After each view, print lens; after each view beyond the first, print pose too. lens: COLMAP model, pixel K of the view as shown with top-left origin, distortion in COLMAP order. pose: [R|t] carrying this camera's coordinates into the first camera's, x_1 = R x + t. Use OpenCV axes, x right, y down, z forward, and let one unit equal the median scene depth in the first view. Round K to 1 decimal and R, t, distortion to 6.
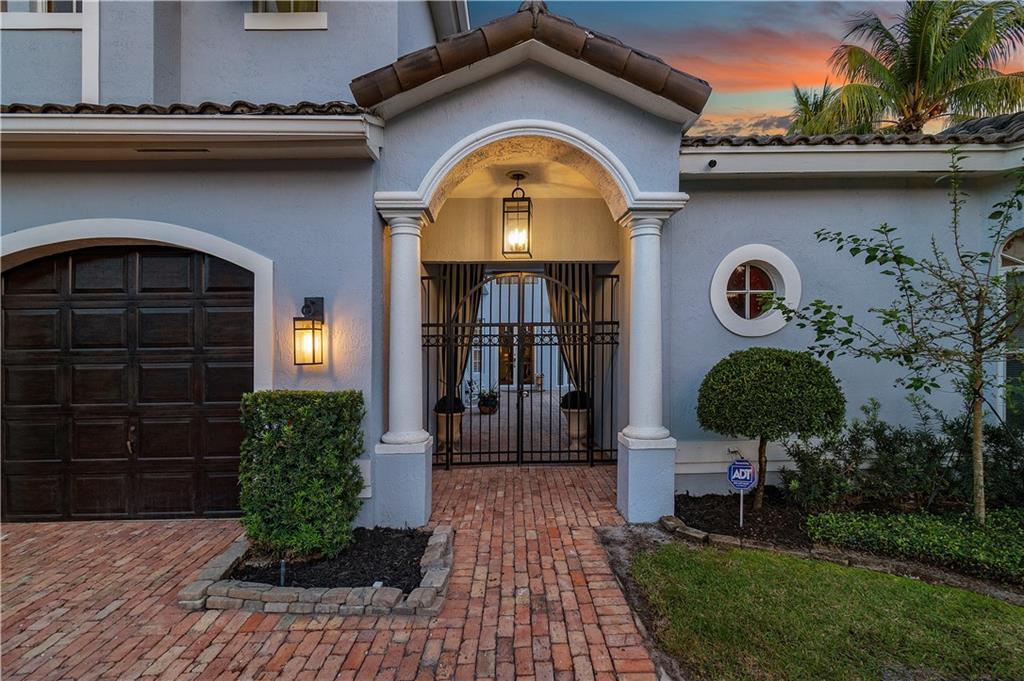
lens RADIAL K [[443.9, 0, 506.7], [0, 443.9, 340.8], [0, 0, 1]] dist [-0.003826, 0.000138]
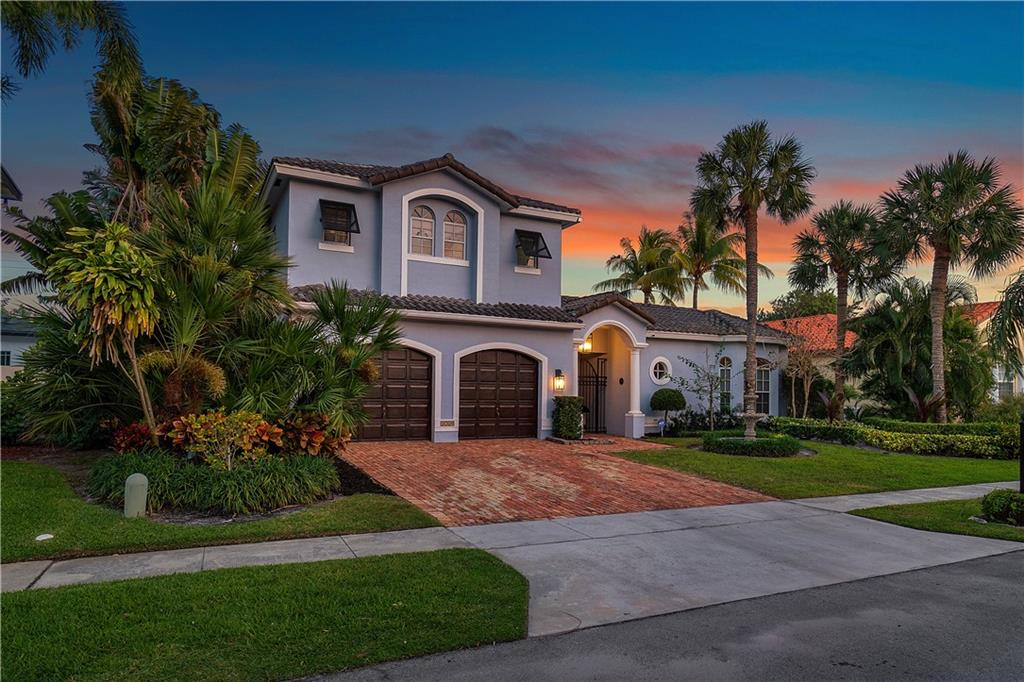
lens RADIAL K [[472.0, 0, 488.2], [0, 472.0, 359.0], [0, 0, 1]] dist [0.002025, 0.000373]
pose [[0.943655, 0.049312, 0.327235, -1.984155], [-0.035434, 0.998207, -0.048242, 0.014293], [-0.329027, 0.033928, 0.943711, -2.081835]]
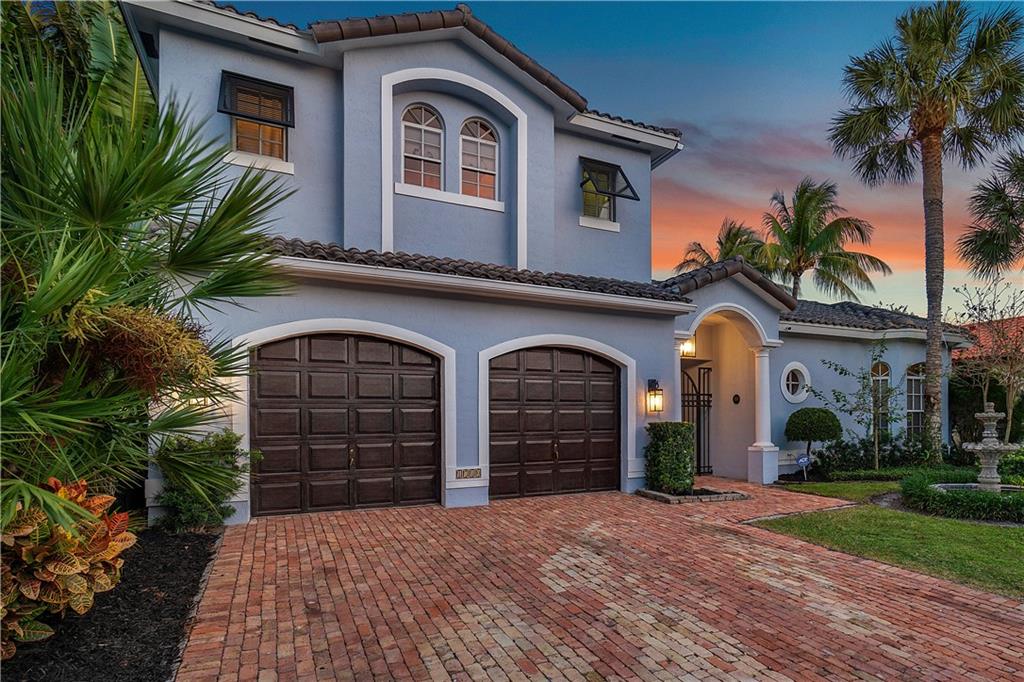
lens RADIAL K [[480.4, 0, 570.9], [0, 480.4, 407.0], [0, 0, 1]] dist [-0.002207, -0.000452]
pose [[0.926144, 0.019068, 0.376687, -1.538815], [-0.016239, 0.999811, -0.010684, 0.058443], [-0.376820, 0.003778, 0.926279, -0.895497]]
